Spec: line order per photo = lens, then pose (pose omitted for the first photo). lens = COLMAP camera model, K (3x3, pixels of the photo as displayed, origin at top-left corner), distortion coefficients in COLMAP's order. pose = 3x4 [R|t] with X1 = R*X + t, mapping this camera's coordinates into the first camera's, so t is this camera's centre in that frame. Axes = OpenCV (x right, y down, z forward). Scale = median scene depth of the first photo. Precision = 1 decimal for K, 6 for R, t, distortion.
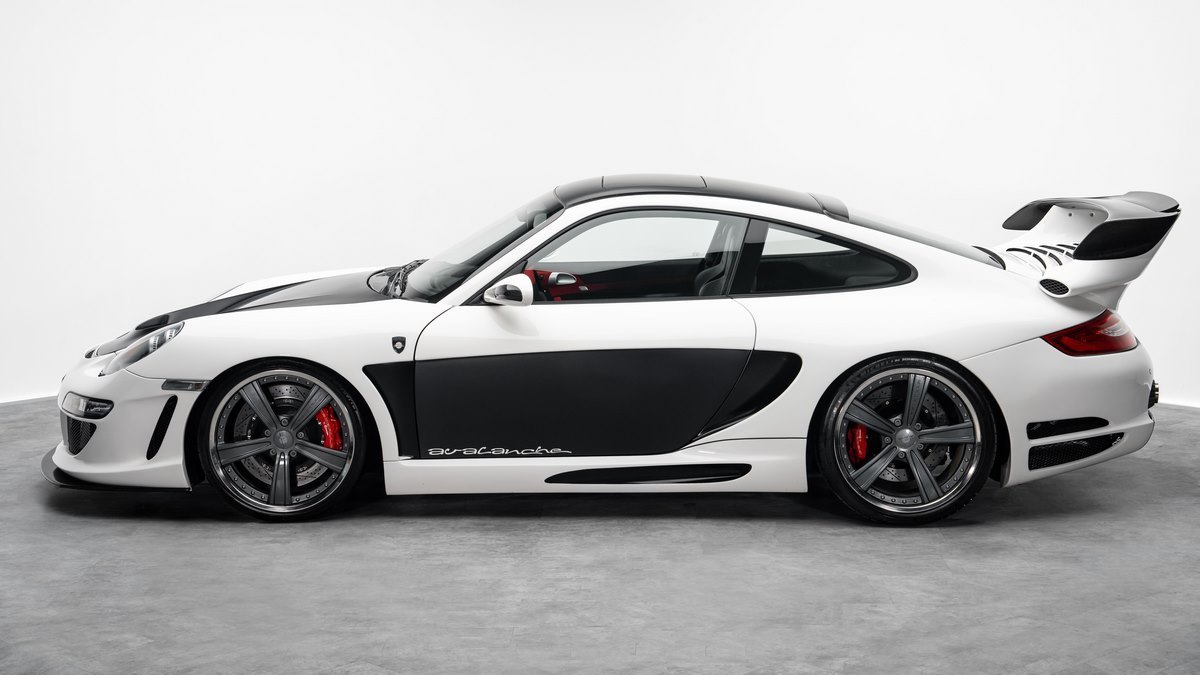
lens RADIAL K [[2183.8, 0, 600.0], [0, 2183.8, 337.5], [0, 0, 1]] dist [0.024729, -0.018339]
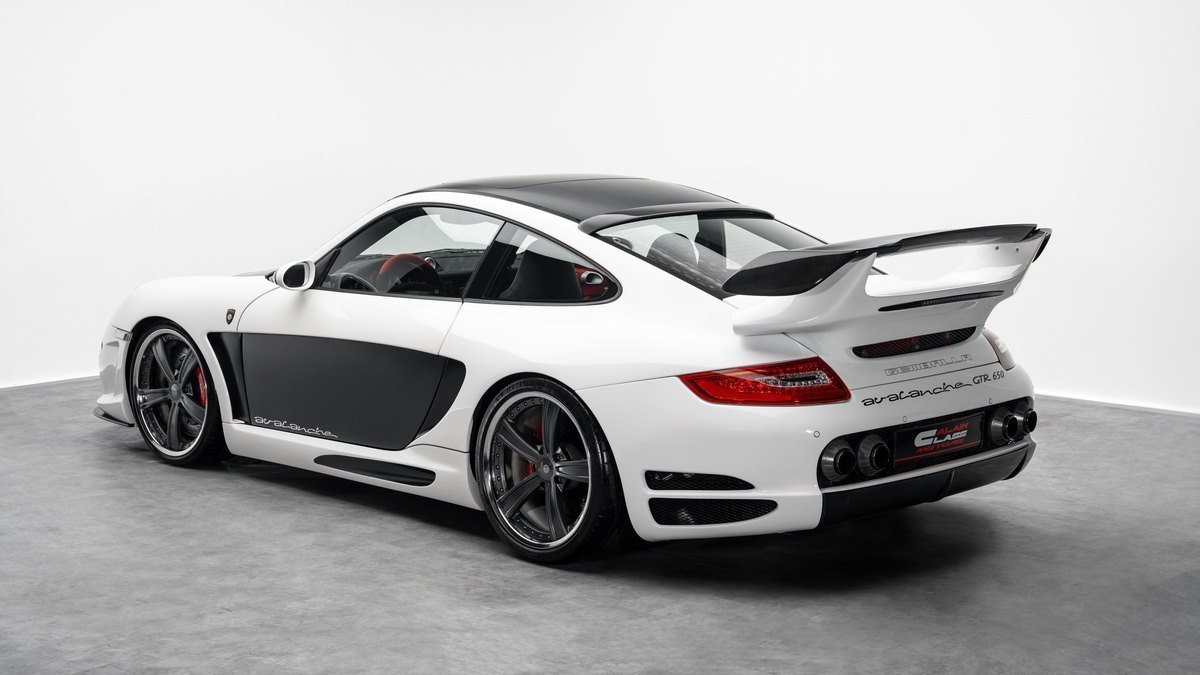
lens RADIAL K [[2183.8, 0, 600.0], [0, 2183.8, 337.5], [0, 0, 1]] dist [0.024729, -0.018339]
pose [[0.696897, 0.096864, -0.710599, 0.802007], [-0.101415, 0.994190, 0.036062, -0.043663], [0.709964, 0.046934, 0.702672, 0.365573]]
